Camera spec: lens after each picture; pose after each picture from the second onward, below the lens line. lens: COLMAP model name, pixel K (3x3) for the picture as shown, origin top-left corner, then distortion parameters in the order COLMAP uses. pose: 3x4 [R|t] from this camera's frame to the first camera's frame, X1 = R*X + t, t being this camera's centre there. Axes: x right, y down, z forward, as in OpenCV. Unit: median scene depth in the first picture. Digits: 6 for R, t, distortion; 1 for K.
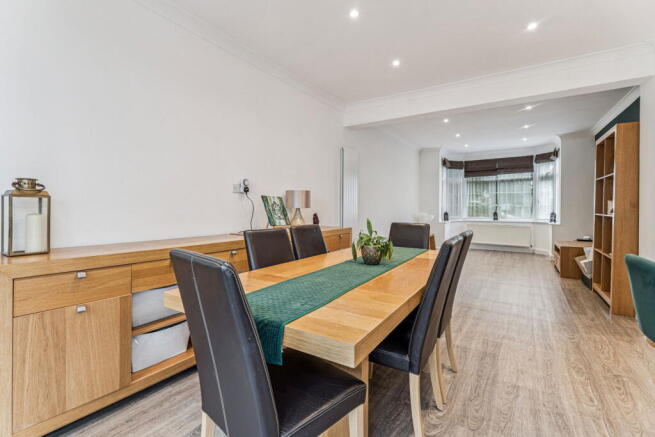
lens RADIAL K [[306.1, 0, 327.3], [0, 306.1, 212.5], [0, 0, 1]] dist [-0.002517, 0.000542]
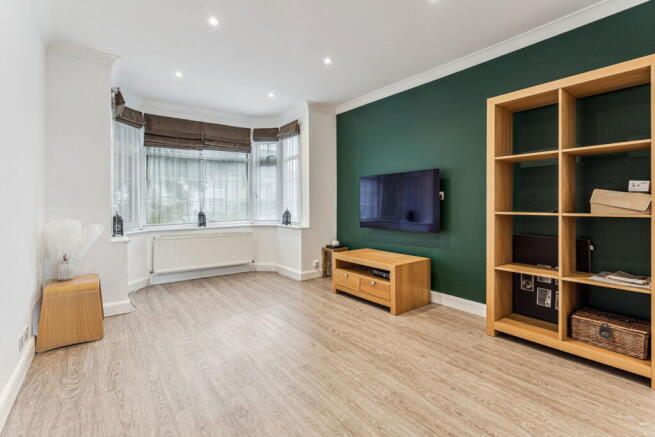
lens RADIAL K [[306.1, 0, 324.3], [0, 306.1, 200.9], [0, 0, 1]] dist [-0.002517, 0.000542]
pose [[0.360996, 0.005990, 0.932548, 0.091906], [0.019590, 0.999710, -0.014005, -0.010493], [-0.932361, 0.023324, 0.360774, 0.592163]]
